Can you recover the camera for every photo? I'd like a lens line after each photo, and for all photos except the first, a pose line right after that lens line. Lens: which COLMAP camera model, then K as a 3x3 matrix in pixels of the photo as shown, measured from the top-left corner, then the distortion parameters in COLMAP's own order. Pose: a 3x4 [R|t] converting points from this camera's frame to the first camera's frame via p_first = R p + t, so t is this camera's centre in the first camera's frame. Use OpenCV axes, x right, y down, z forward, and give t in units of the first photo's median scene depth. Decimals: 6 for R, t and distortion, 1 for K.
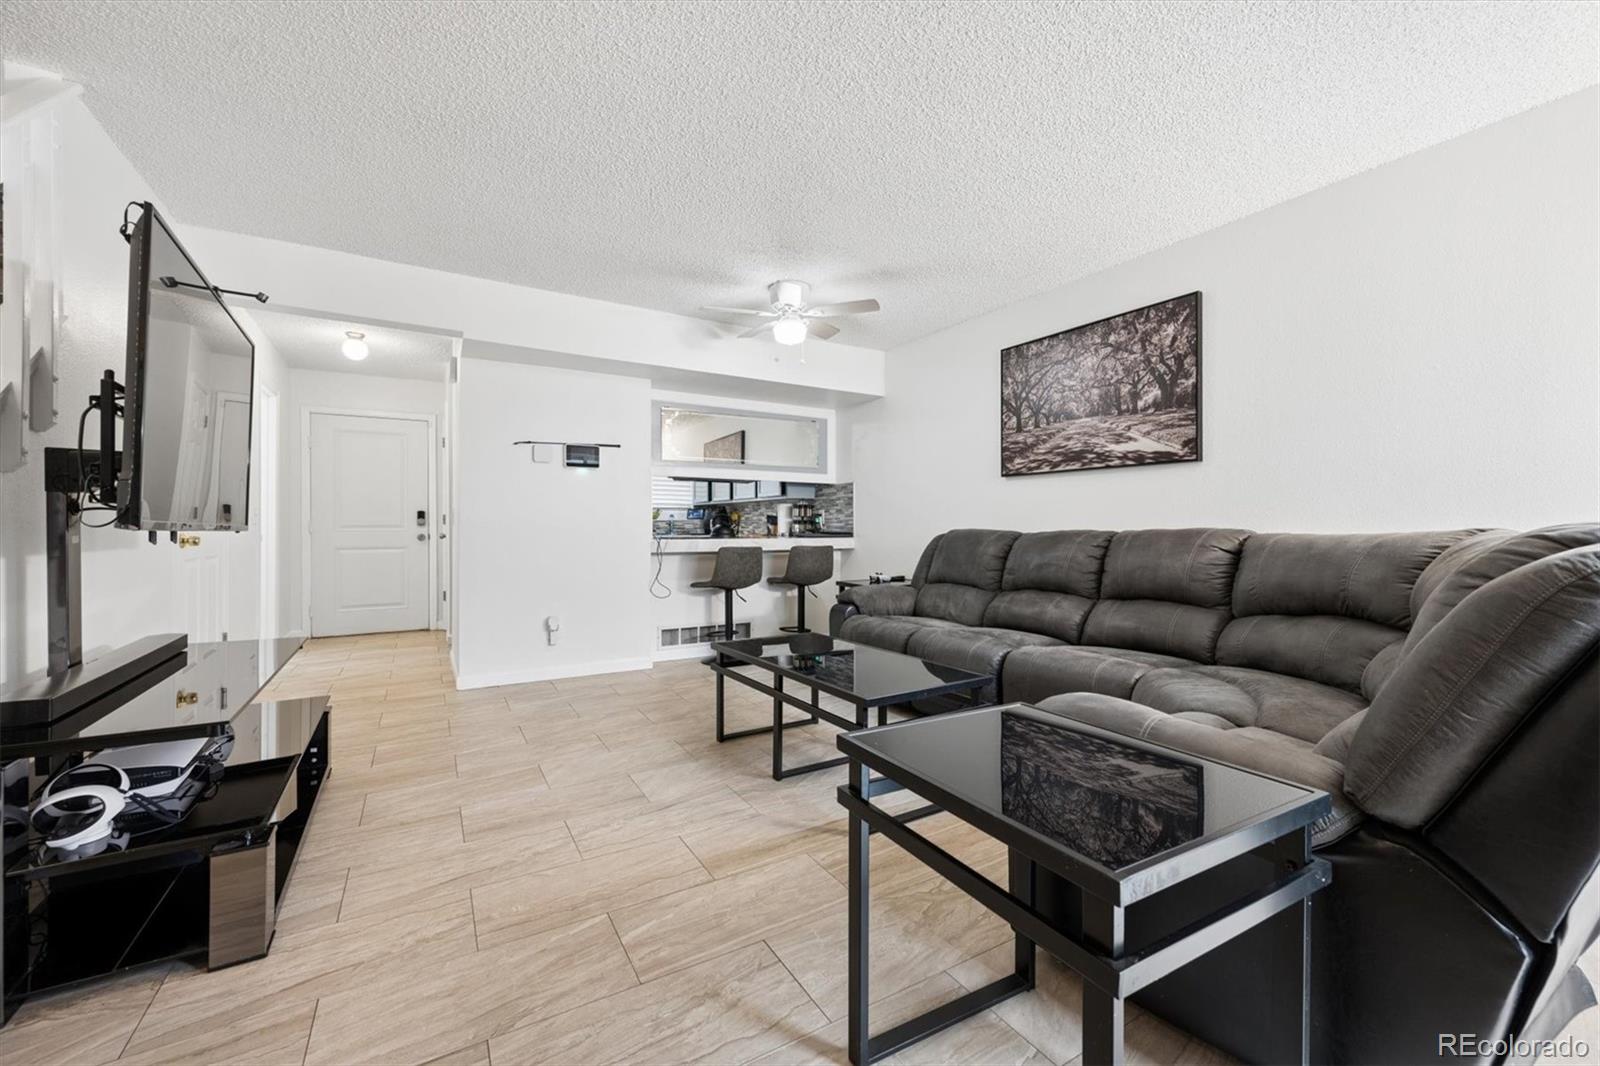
lens RADIAL K [[637.4, 0, 802.2], [0, 637.4, 530.4], [0, 0, 1]] dist [0.002161, 0.000137]
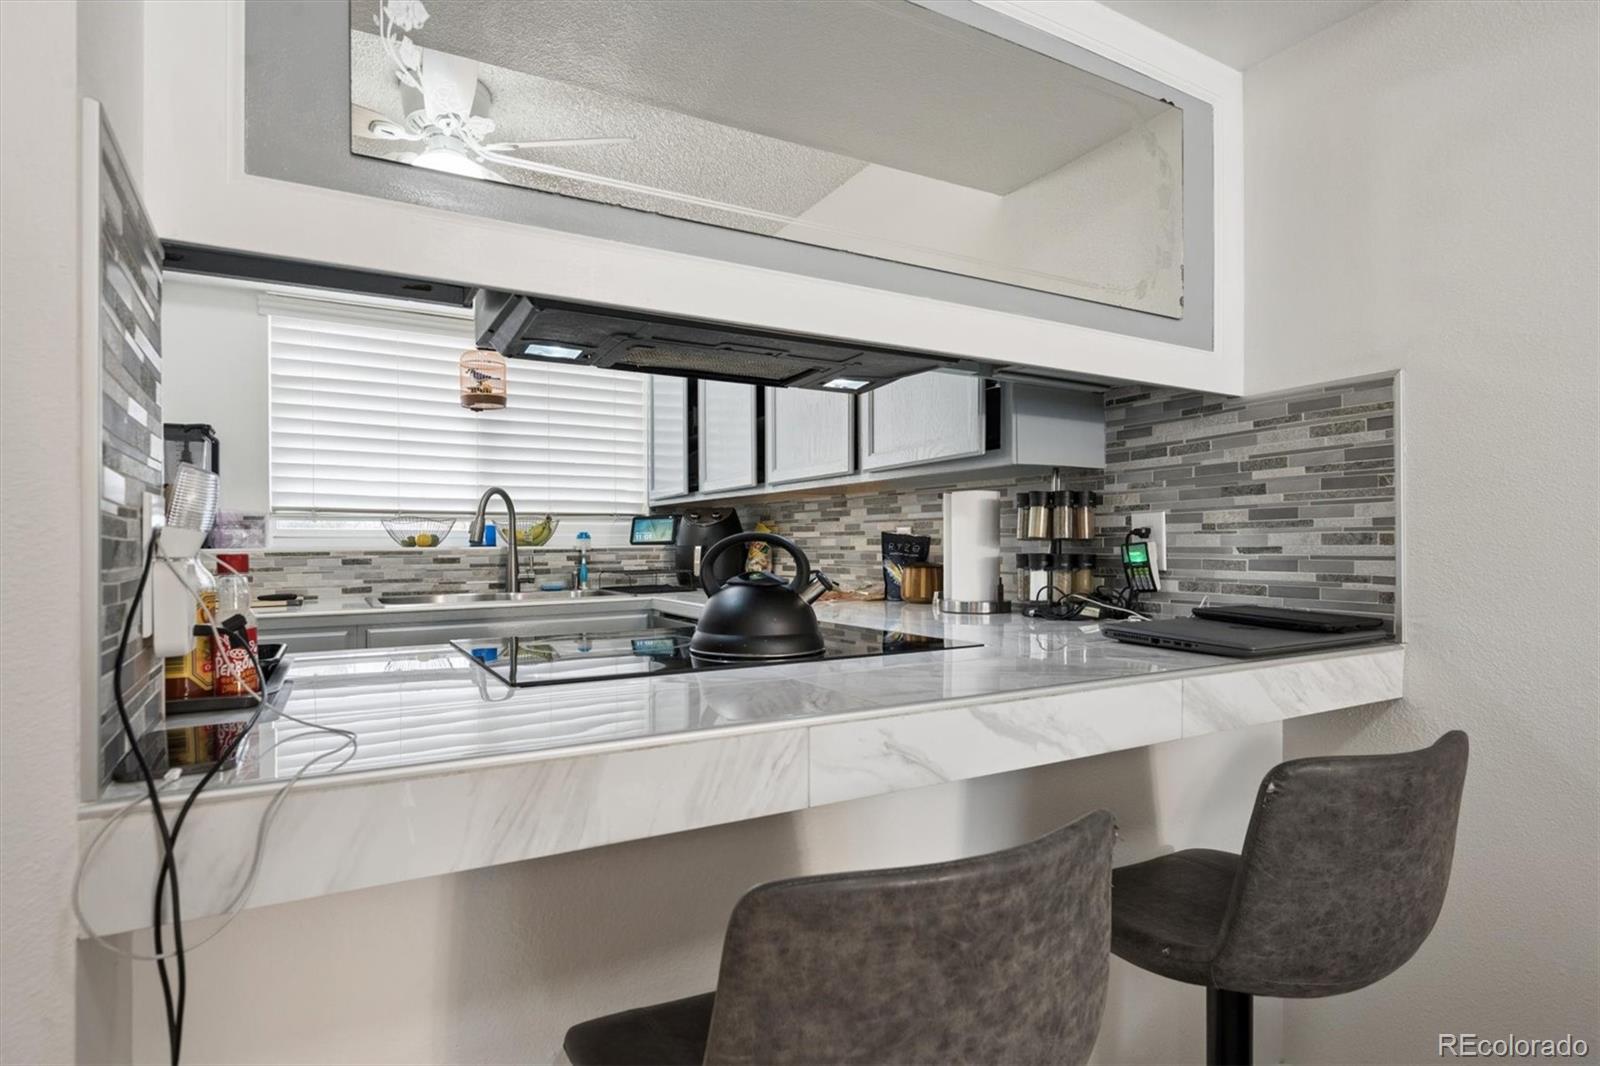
lens RADIAL K [[805.2, 0, 774.2], [0, 805.2, 535.9], [0, 0, 1]] dist [0.000097, 0.000278]
pose [[0.999295, -0.004877, -0.037231, -0.163195], [0.004303, 0.999871, -0.015481, -0.029894], [0.037301, 0.015310, 0.999187, 1.095232]]
